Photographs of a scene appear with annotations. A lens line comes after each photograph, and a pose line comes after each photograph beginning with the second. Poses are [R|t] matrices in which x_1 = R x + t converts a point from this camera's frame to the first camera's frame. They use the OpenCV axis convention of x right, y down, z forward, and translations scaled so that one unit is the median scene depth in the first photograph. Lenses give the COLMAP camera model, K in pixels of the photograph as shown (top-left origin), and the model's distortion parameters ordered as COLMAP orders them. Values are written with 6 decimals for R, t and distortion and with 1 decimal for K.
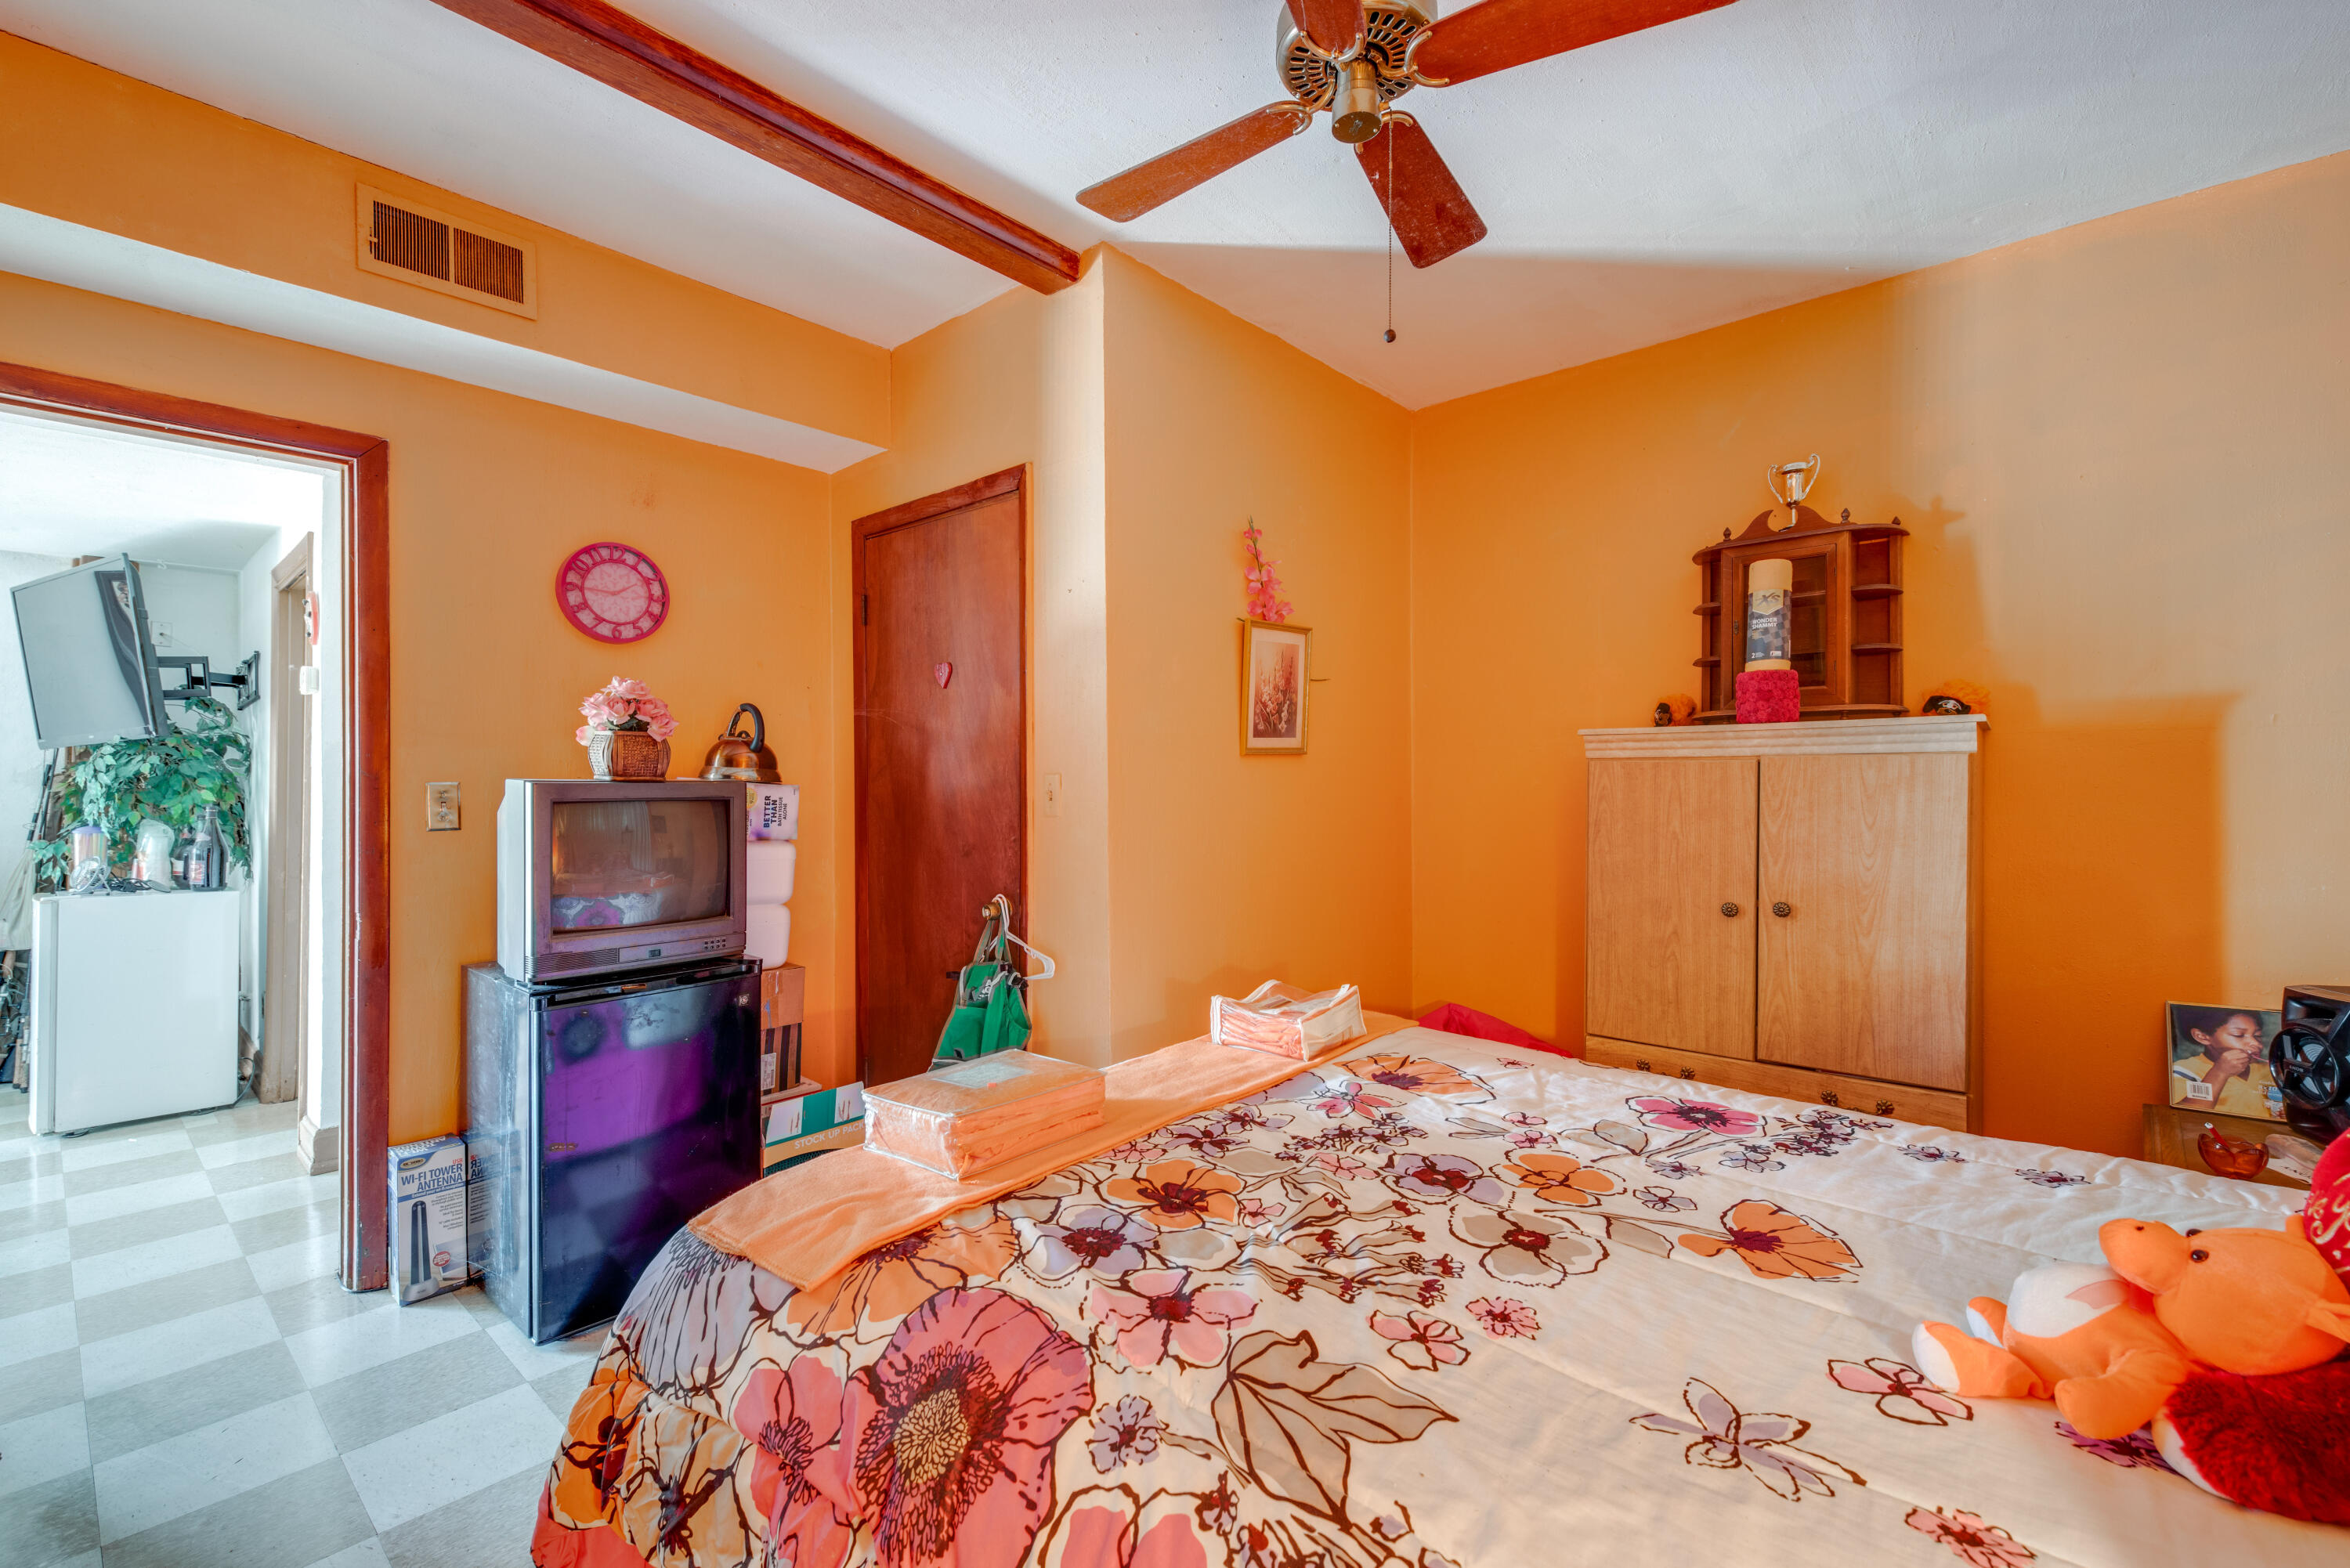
lens RADIAL K [[1000.8, 0, 1177.5], [0, 1000.8, 787.1], [0, 0, 1]] dist [0.015025, -0.004577]
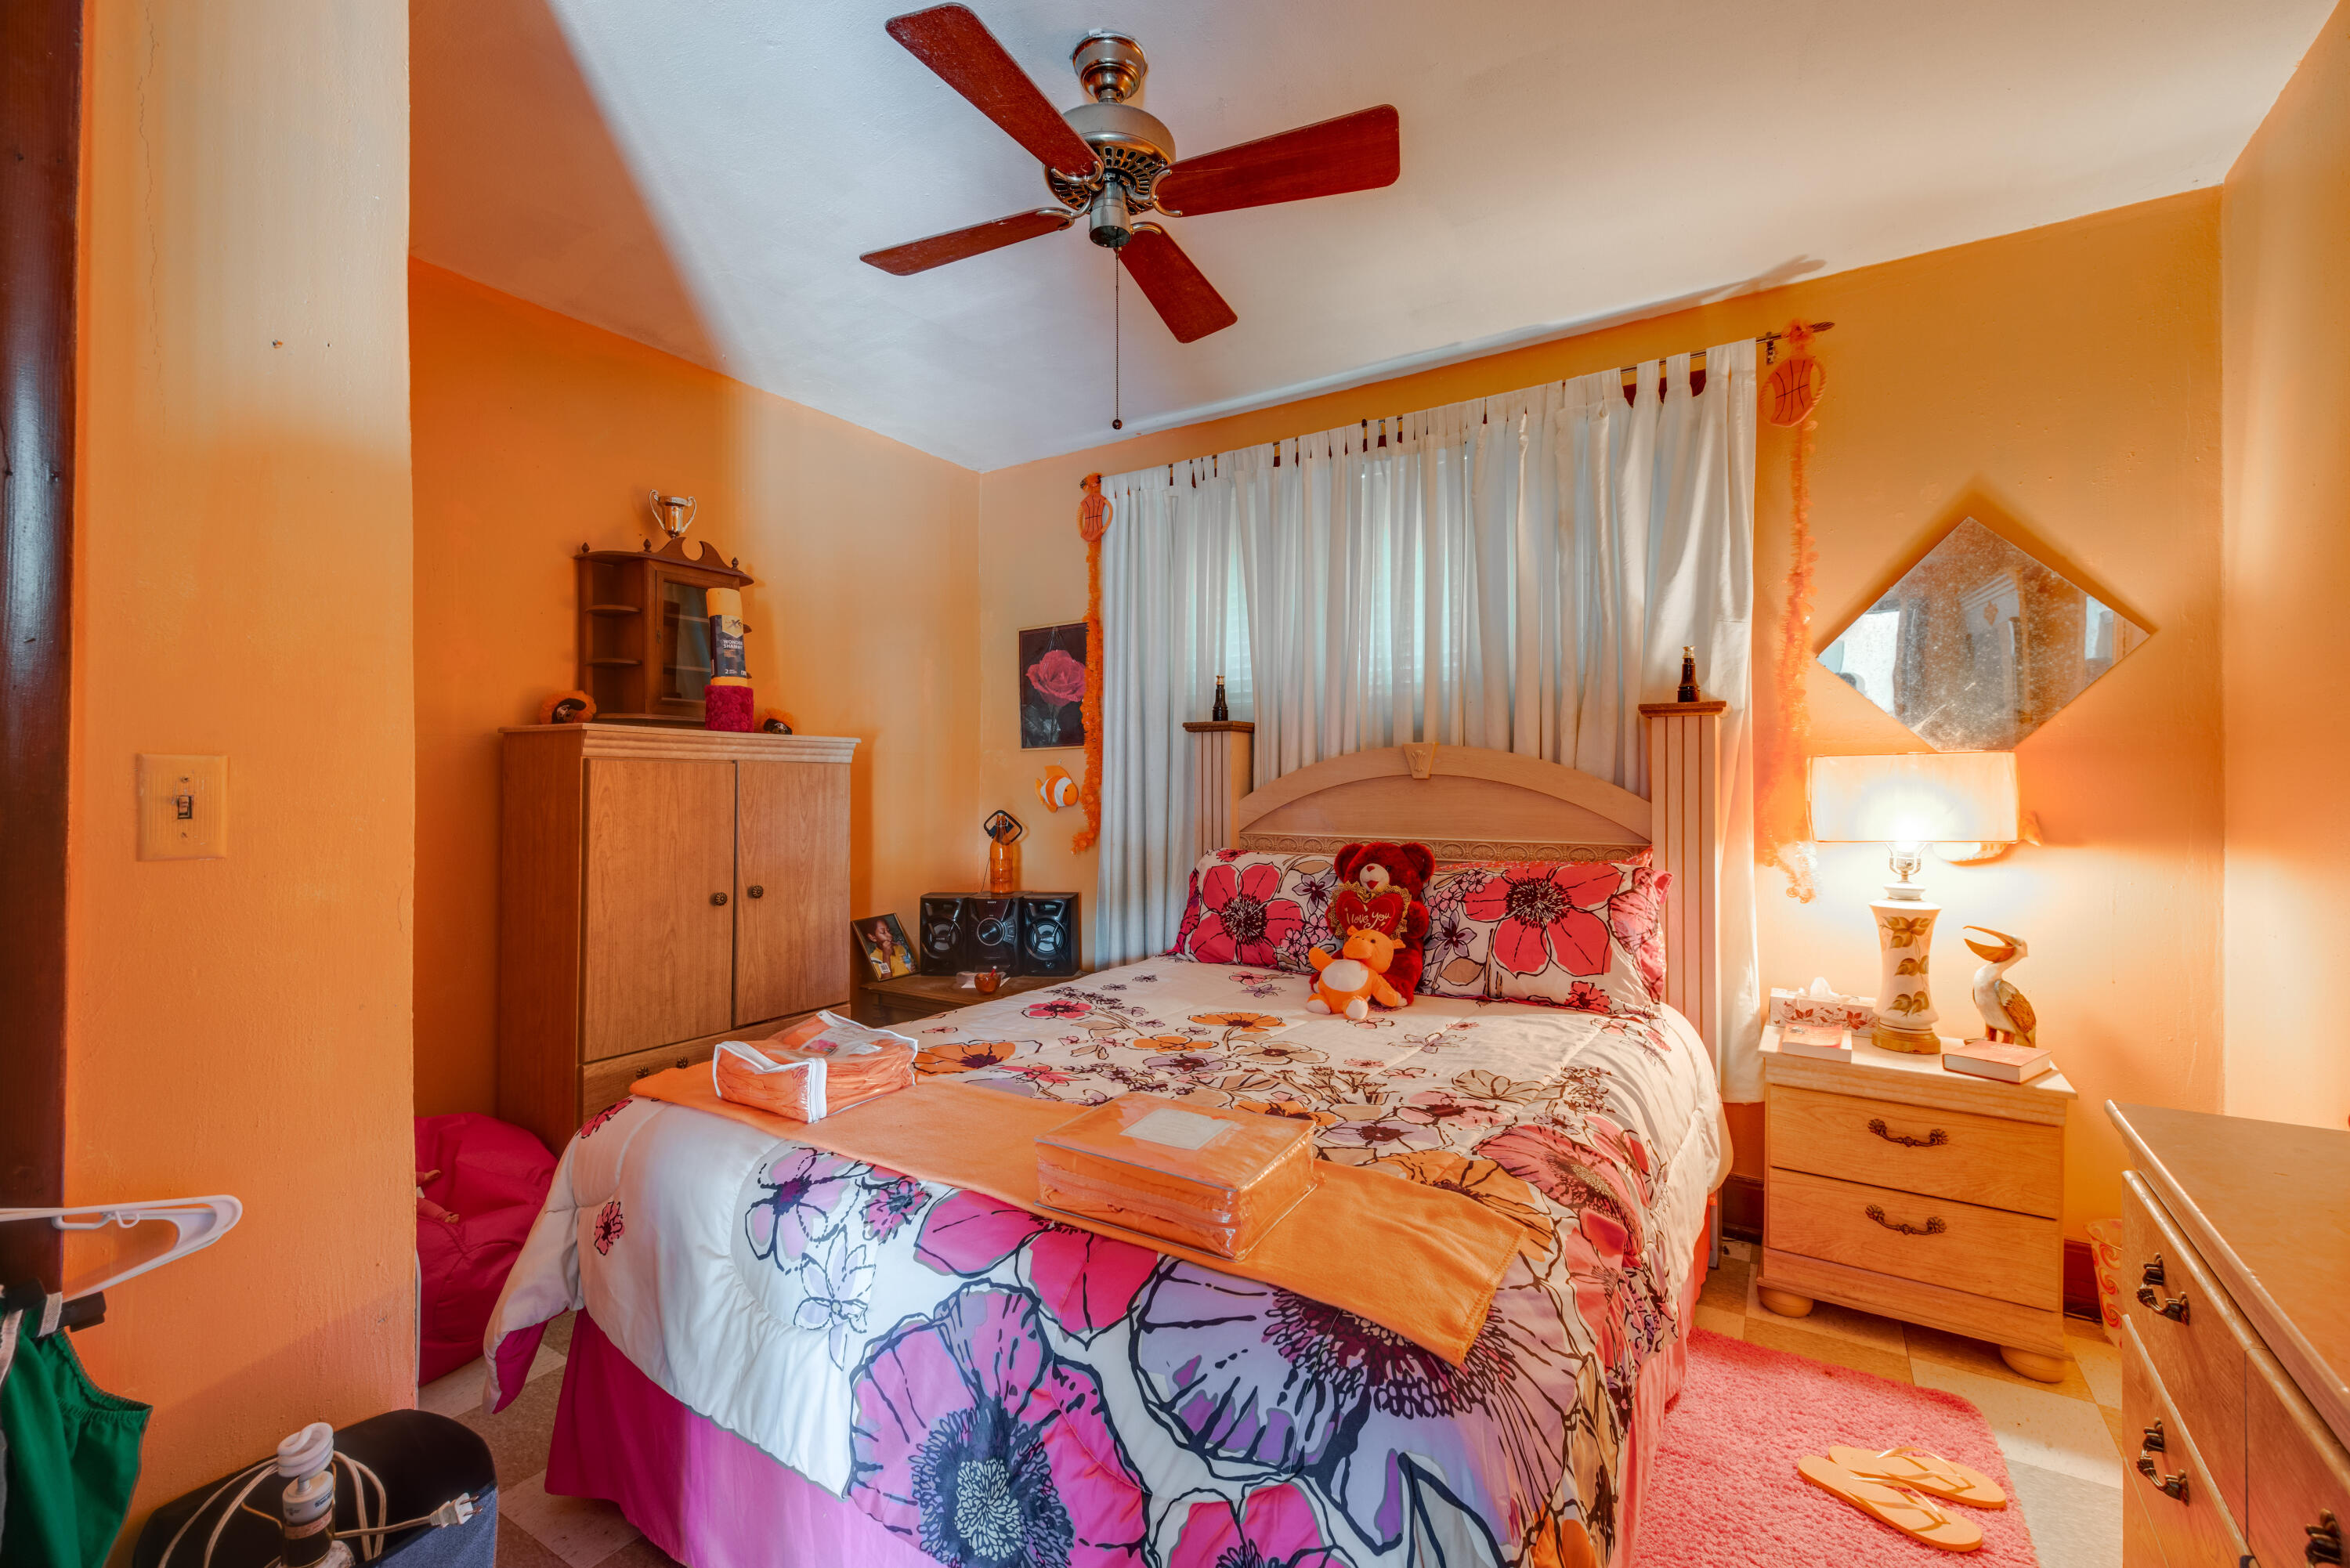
lens RADIAL K [[1000.8, 0, 1176.1], [0, 1000.8, 782.2], [0, 0, 1]] dist [0.015025, -0.004577]
pose [[-0.164274, 0.005860, 0.986397, -0.632283], [0.000682, 0.999983, -0.005827, 0.000575], [-0.986415, -0.000285, -0.164275, 0.701145]]
